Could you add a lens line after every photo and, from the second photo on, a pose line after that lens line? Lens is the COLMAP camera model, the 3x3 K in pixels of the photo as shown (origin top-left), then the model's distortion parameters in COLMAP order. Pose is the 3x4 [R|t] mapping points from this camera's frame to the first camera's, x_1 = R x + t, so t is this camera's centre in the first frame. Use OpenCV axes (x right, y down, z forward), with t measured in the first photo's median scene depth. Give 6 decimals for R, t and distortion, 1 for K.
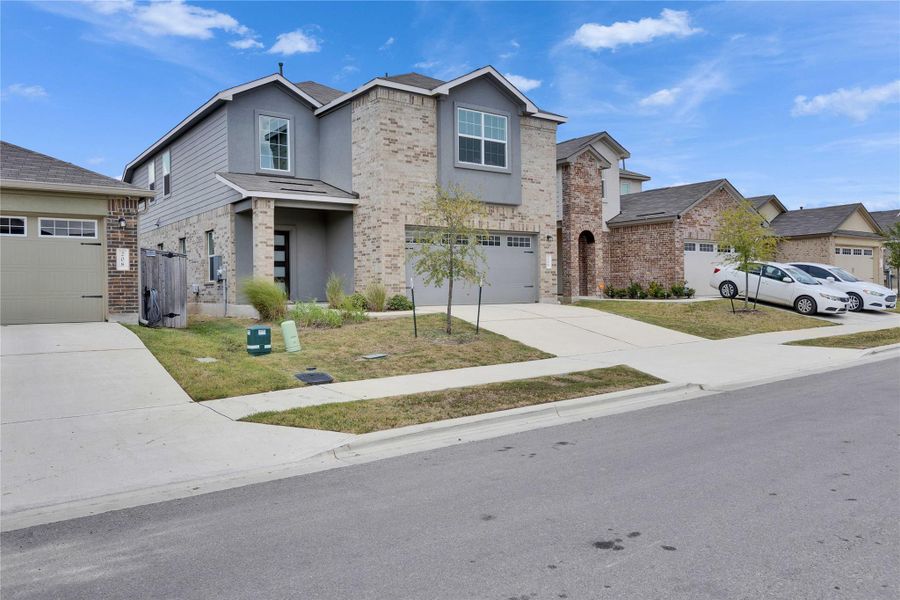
lens RADIAL K [[393.1, 0, 446.2], [0, 393.1, 300.6], [0, 0, 1]] dist [-0.001648, -0.000684]
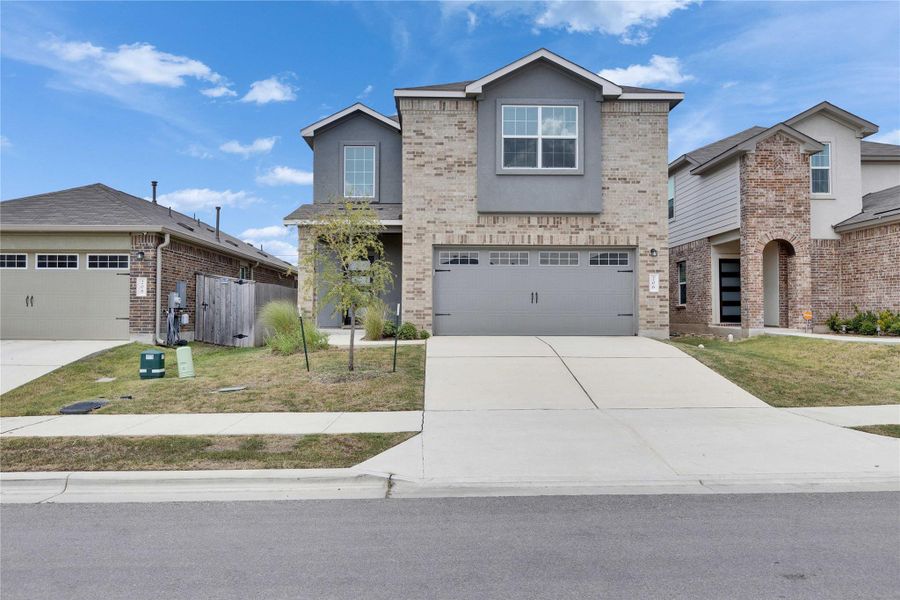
lens RADIAL K [[422.4, 0, 450.1], [0, 422.4, 313.8], [0, 0, 1]] dist [0.002609, 0.000649]
pose [[0.923262, 0.013629, -0.383929, 0.267836], [-0.025426, 0.999347, -0.025668, -0.009220], [0.383328, 0.033460, 0.923006, 0.112270]]
